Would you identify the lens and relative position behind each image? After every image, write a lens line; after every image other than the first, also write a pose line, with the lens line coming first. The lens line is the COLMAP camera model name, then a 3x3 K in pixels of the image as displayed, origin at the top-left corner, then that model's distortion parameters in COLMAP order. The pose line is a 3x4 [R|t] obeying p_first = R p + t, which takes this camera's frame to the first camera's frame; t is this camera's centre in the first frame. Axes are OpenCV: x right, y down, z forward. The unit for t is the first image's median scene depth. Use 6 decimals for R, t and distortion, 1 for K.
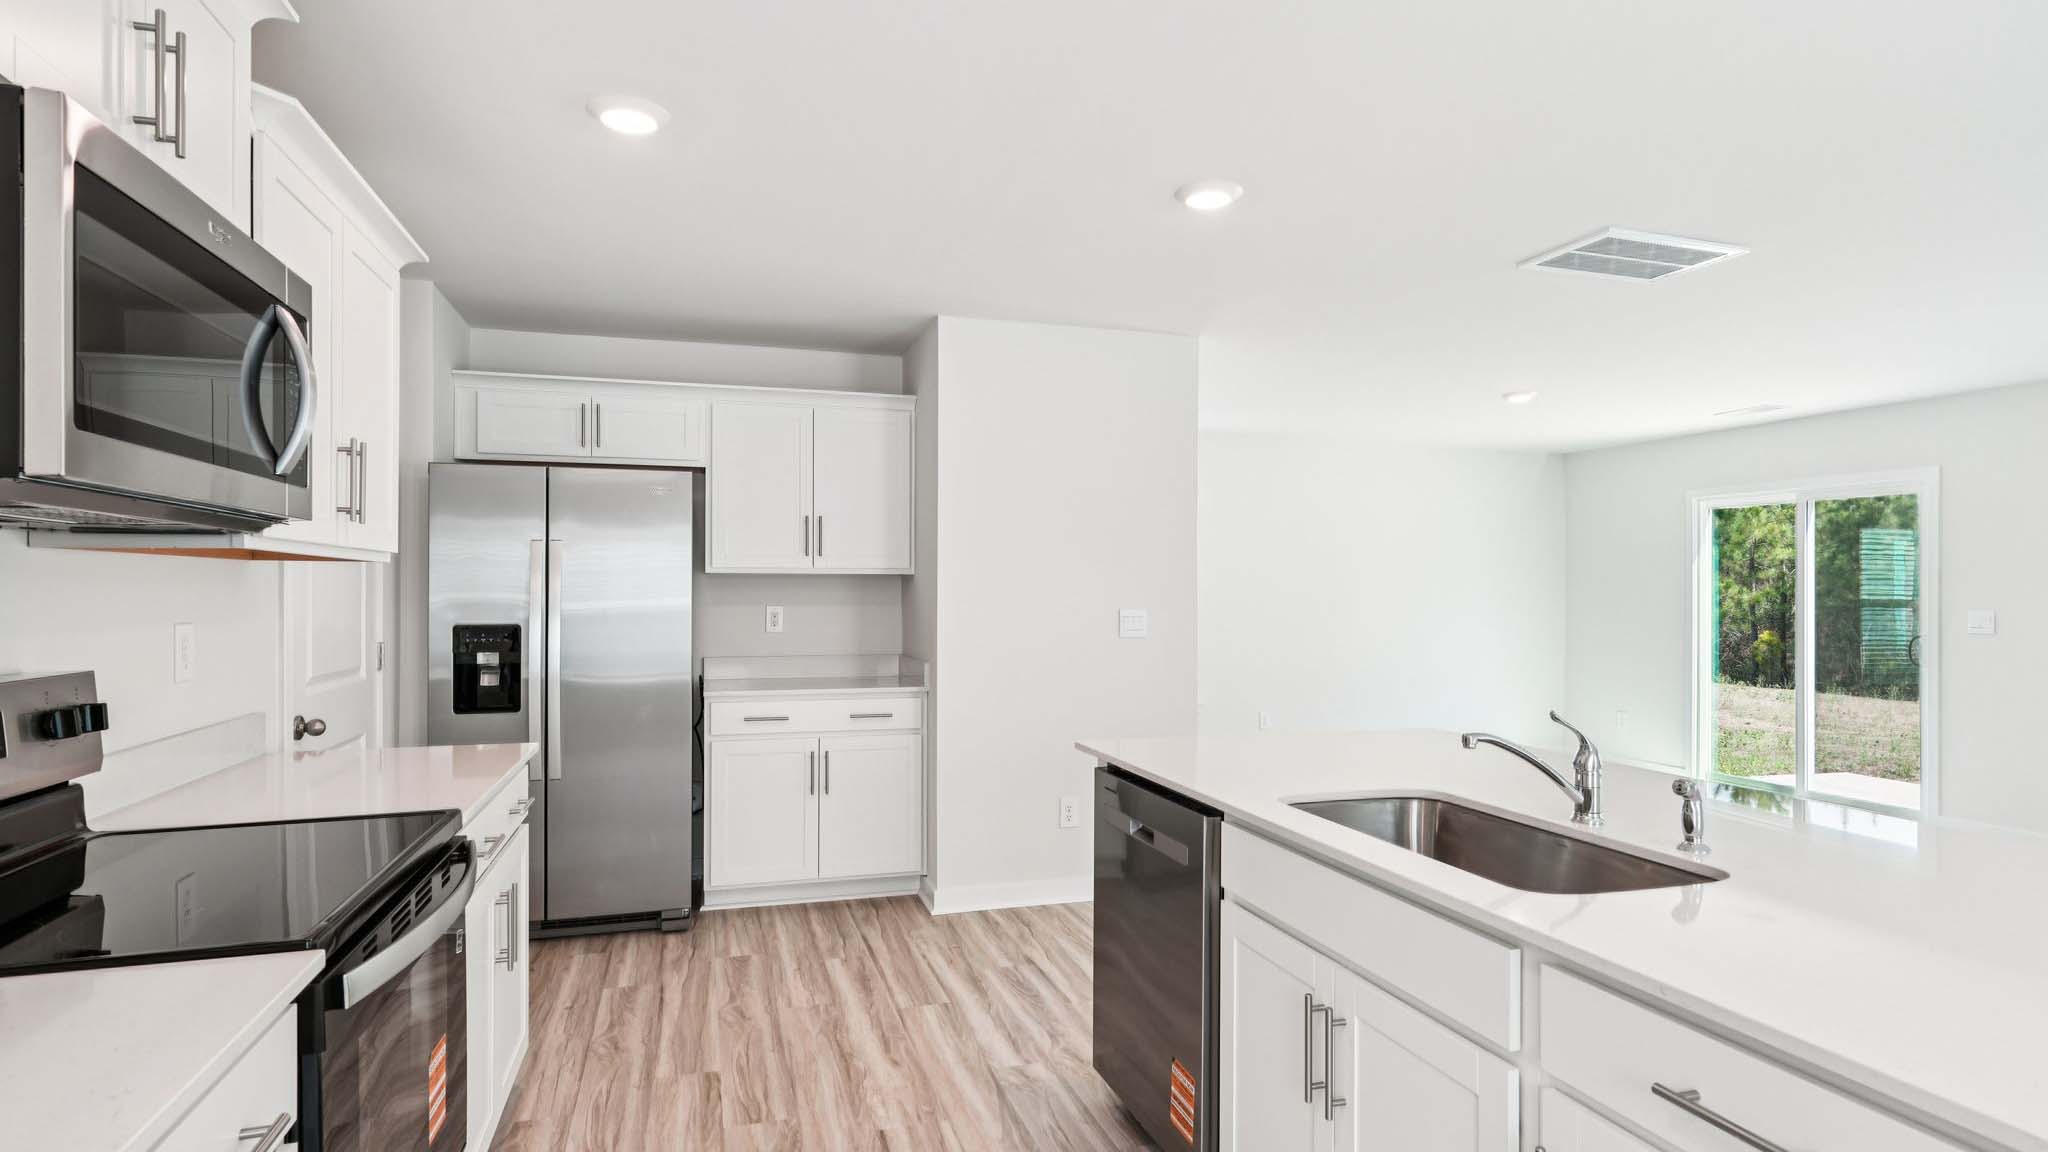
lens RADIAL K [[1066.4, 0, 1029.8], [0, 1066.4, 588.4], [0, 0, 1]] dist [-0.002239, 0.000274]
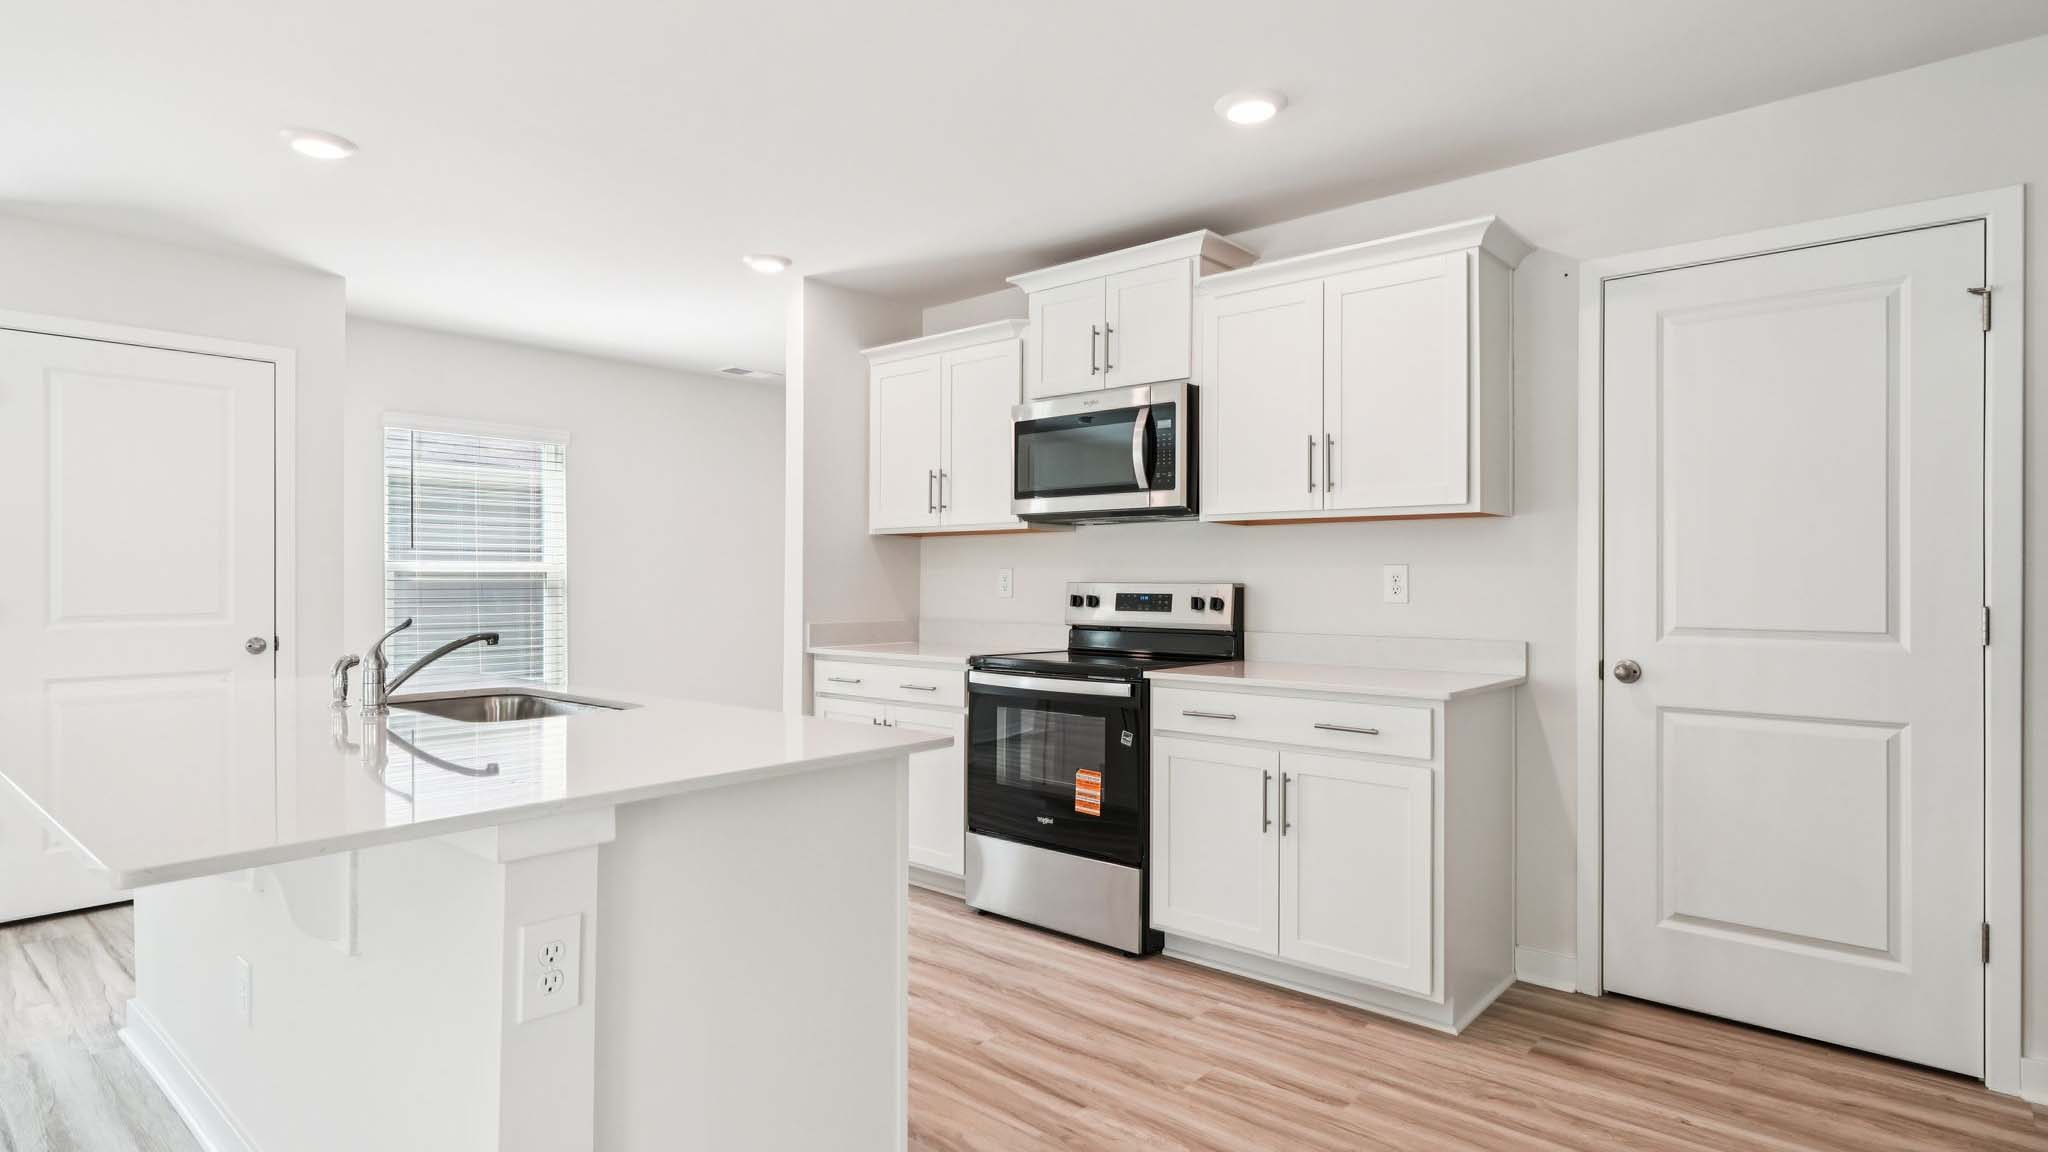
lens RADIAL K [[1079.5, 0, 1024.0], [0, 1079.5, 576.0], [0, 0, 1]] dist [-0.001043, 0.000159]
pose [[-0.852957, -0.005125, -0.521956, 0.310609], [-0.003699, 0.999986, -0.003774, 0.039352], [0.521968, -0.001288, -0.852964, 1.383579]]
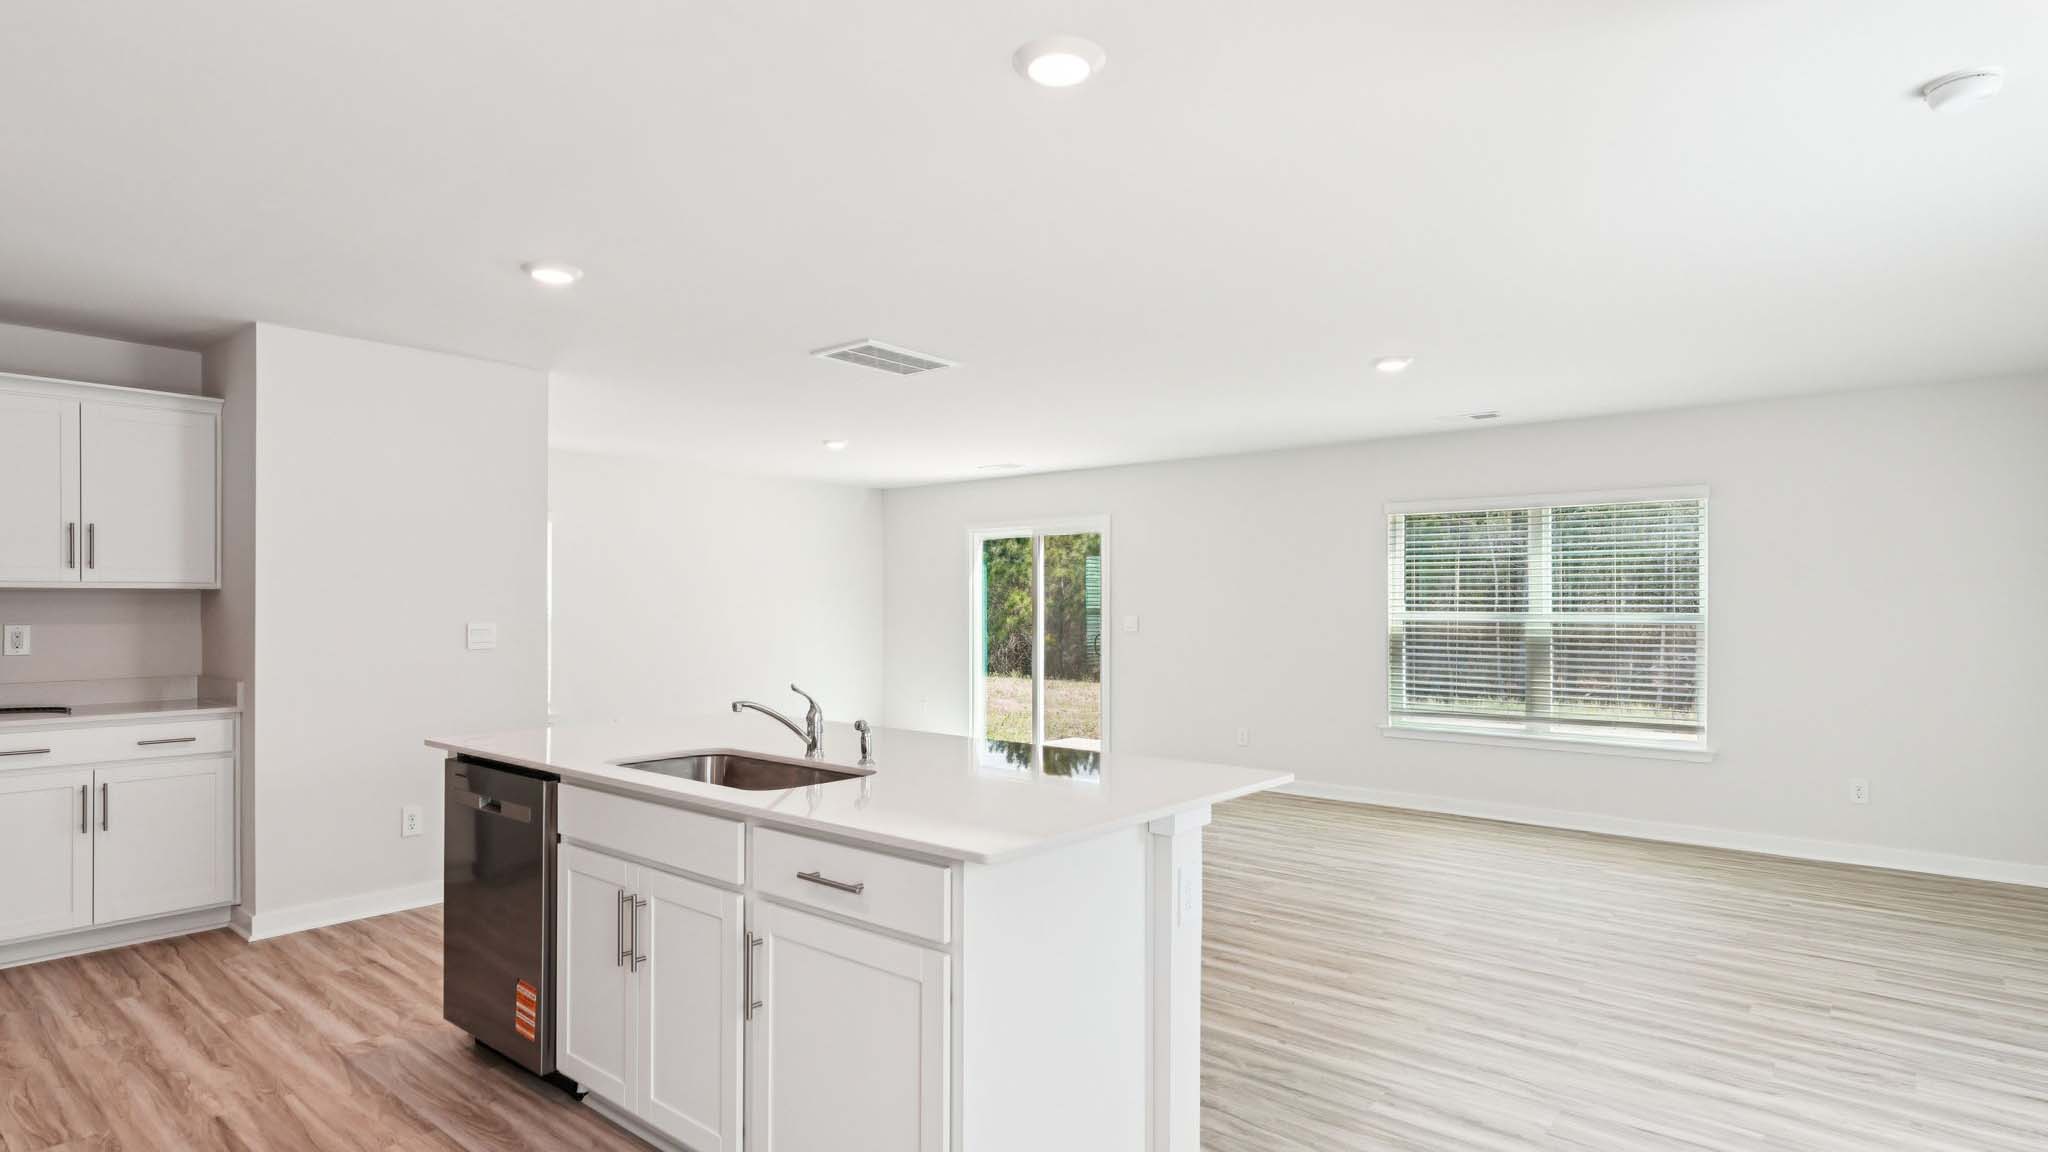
lens RADIAL K [[1082.6, 0, 1032.1], [0, 1082.6, 596.6], [0, 0, 1]] dist [0.000768, 0.001564]
pose [[0.843455, -0.001090, 0.537199, -0.026468], [0.003170, 0.999991, -0.002947, -0.002036], [-0.537191, 0.004189, 0.843450, -0.270834]]
